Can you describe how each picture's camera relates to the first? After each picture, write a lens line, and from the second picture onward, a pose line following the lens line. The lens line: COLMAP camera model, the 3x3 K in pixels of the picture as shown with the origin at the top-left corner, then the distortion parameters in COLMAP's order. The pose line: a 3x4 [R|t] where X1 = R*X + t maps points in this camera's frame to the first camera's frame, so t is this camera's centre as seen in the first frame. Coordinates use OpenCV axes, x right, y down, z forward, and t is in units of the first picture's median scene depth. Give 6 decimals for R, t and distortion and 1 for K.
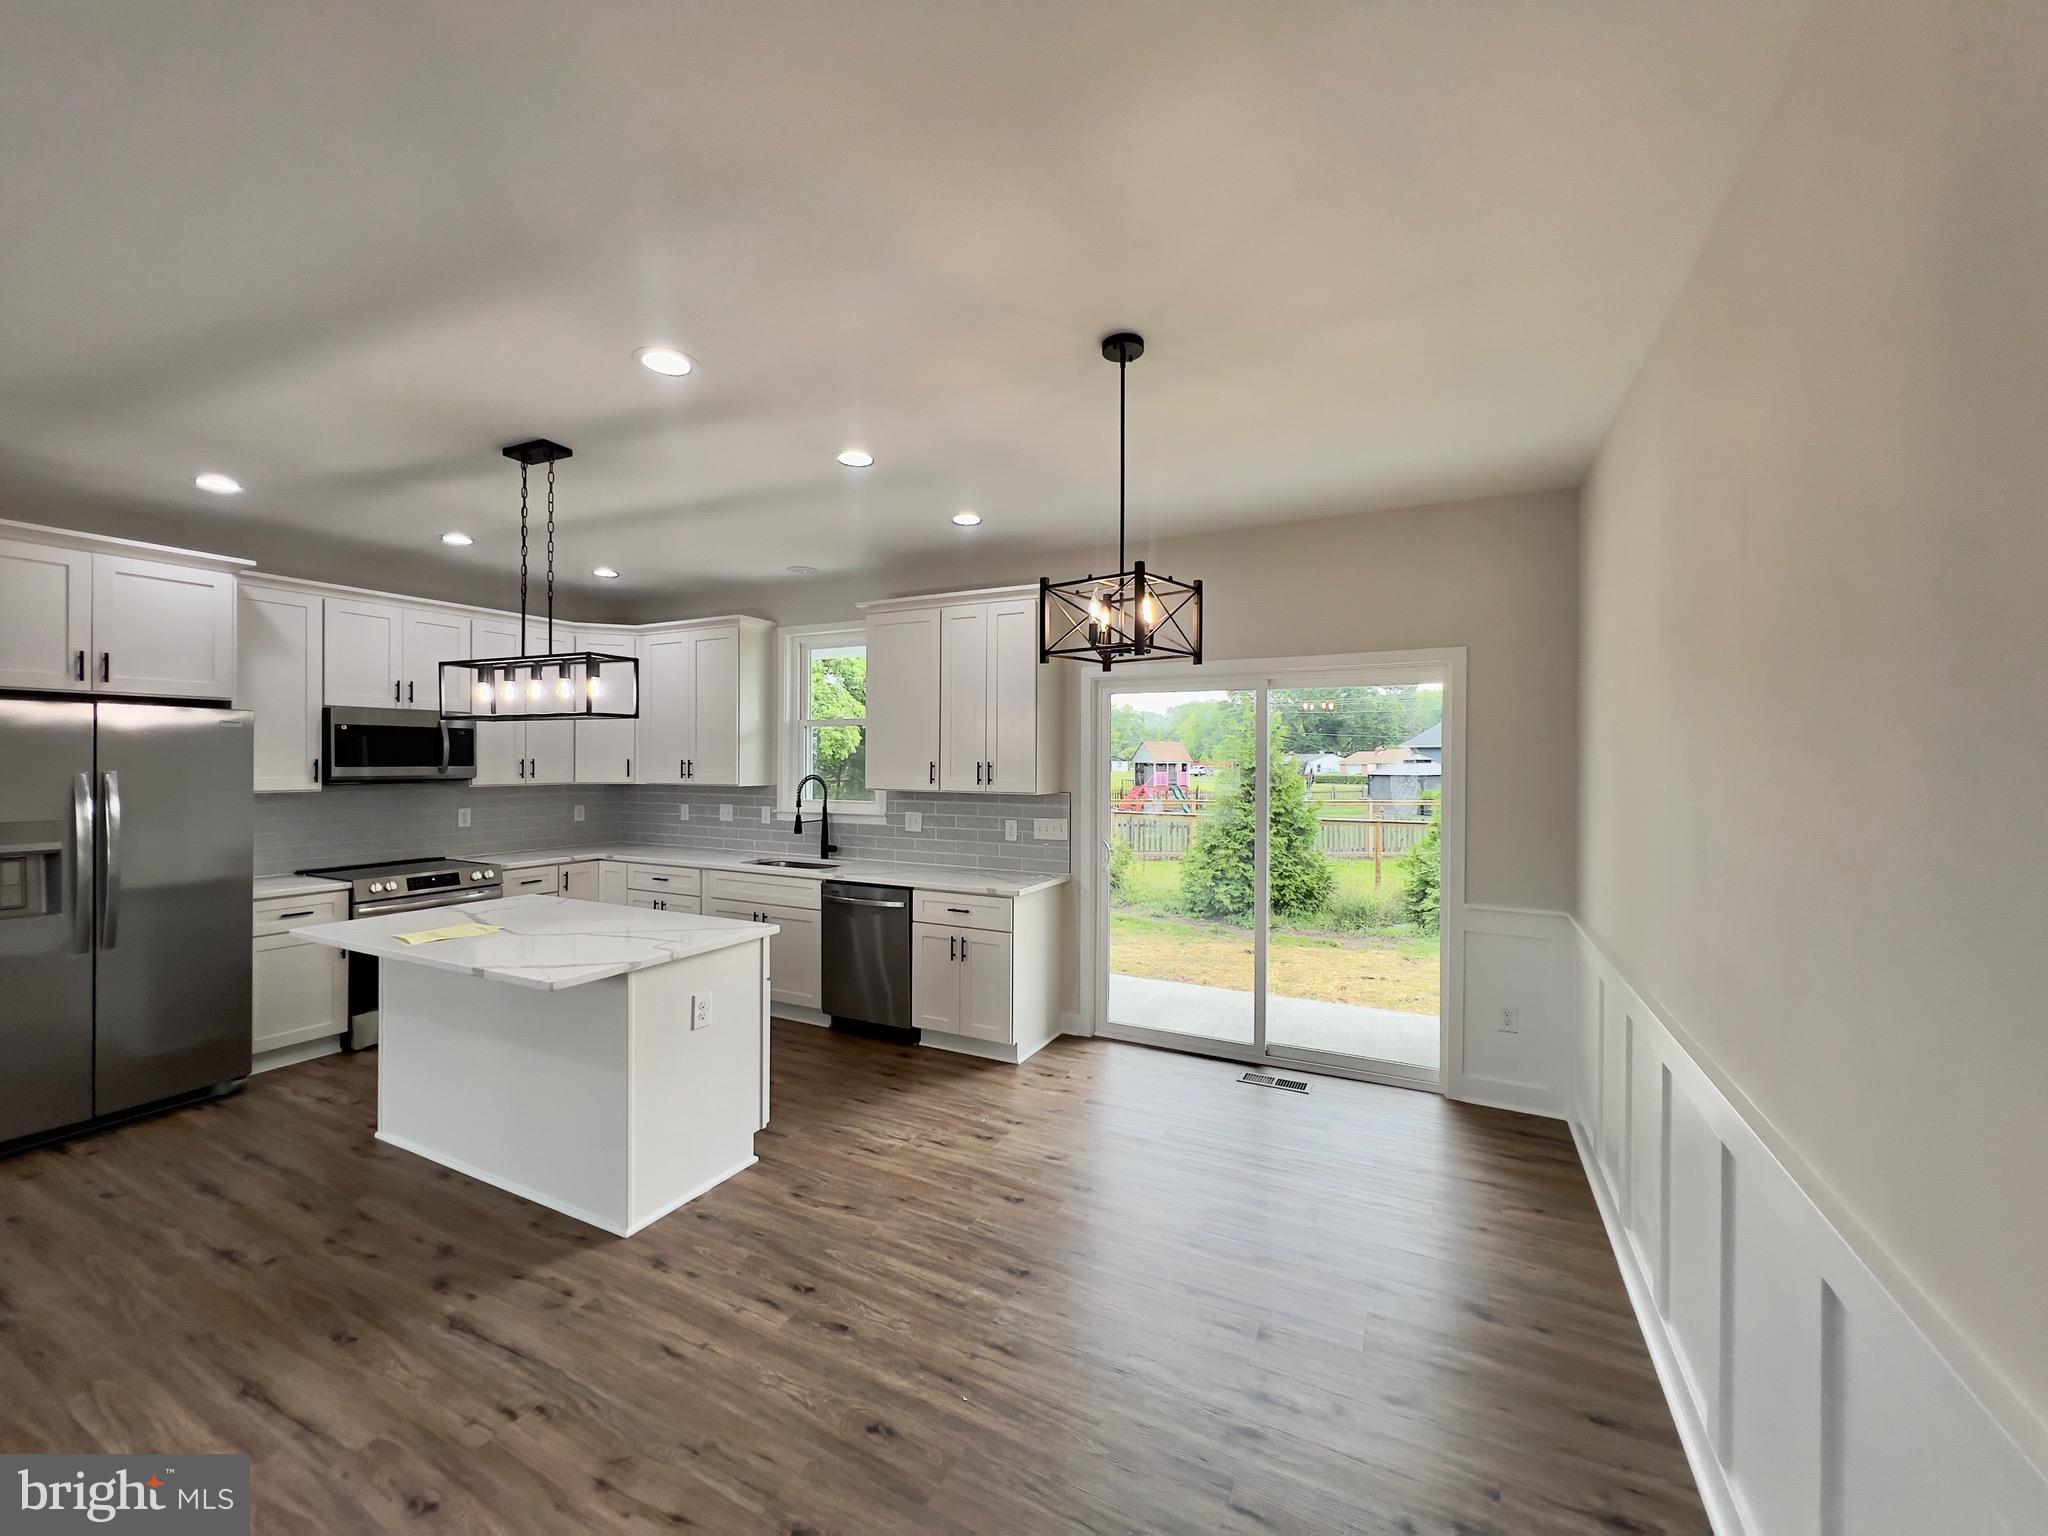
lens RADIAL K [[818.8, 0, 1020.5], [0, 818.8, 762.3], [0, 0, 1]] dist [-0.000874, 0.000679]
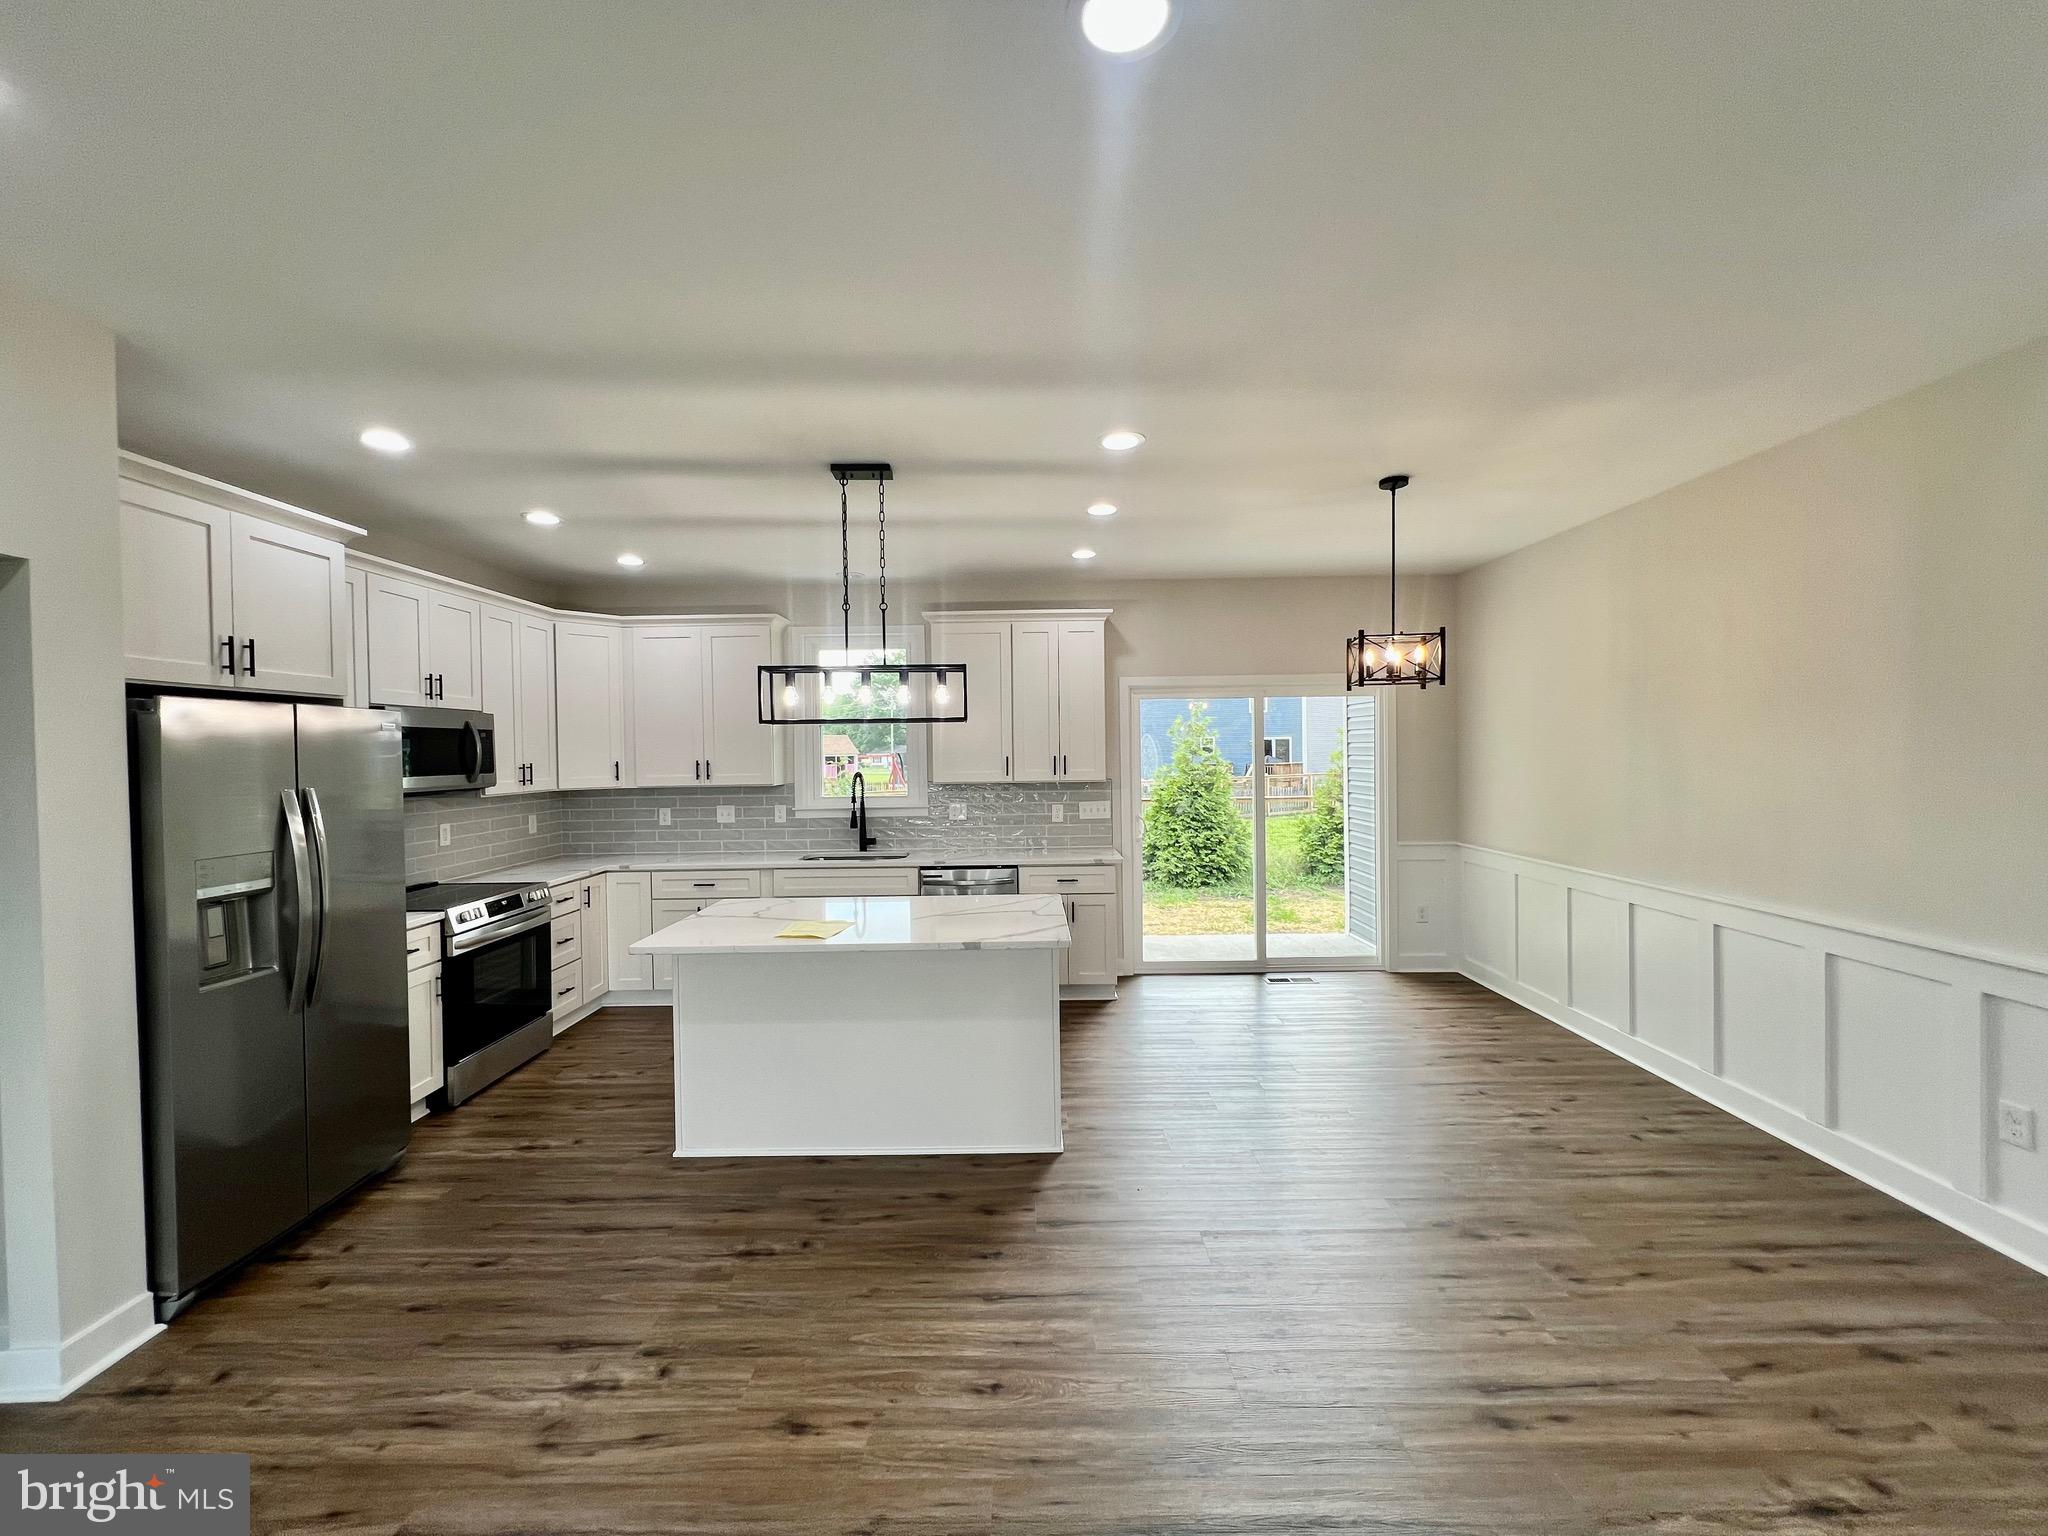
lens RADIAL K [[818.1, 0, 1020.6], [0, 818.1, 762.7], [0, 0, 1]] dist [-0.002389, 0.001354]
pose [[0.892141, -0.024898, 0.451071, -0.738125], [0.020393, 0.999682, 0.014847, -0.010209], [-0.451297, -0.004047, 0.892364, -0.034910]]
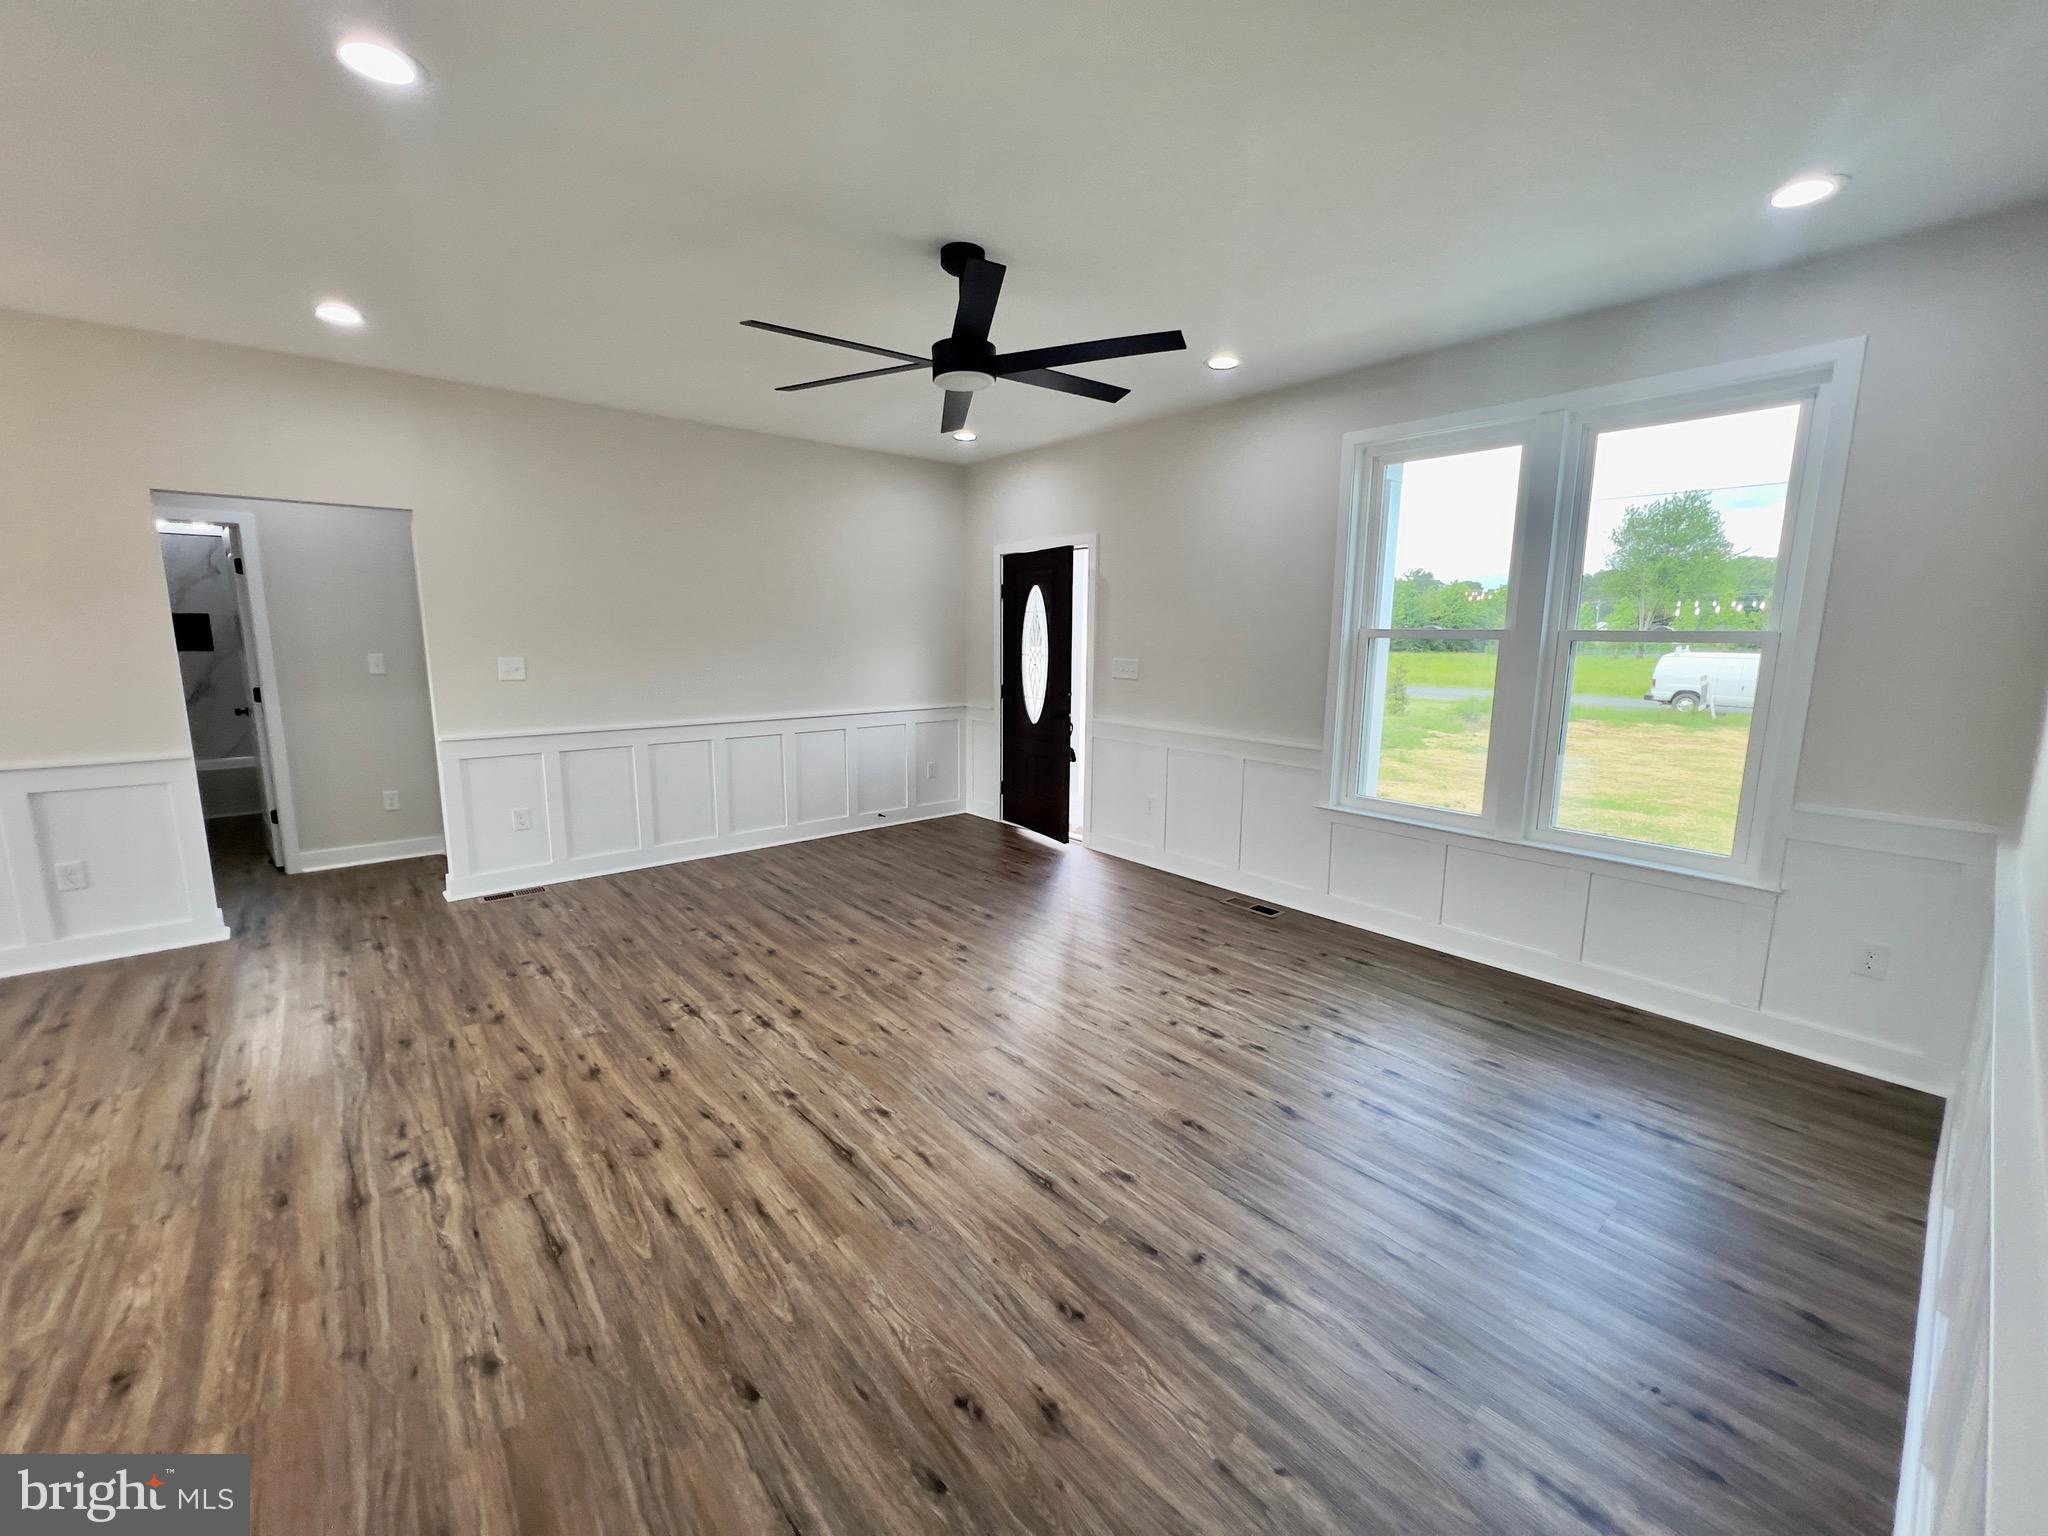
lens RADIAL K [[818.8, 0, 1020.5], [0, 818.8, 762.3], [0, 0, 1]] dist [-0.000874, 0.000679]
pose [[-0.923318, -0.074405, 0.376759, -1.097897], [-0.012965, 0.986532, 0.163055, 0.006213], [-0.383817, 0.145667, -0.911847, 0.603965]]
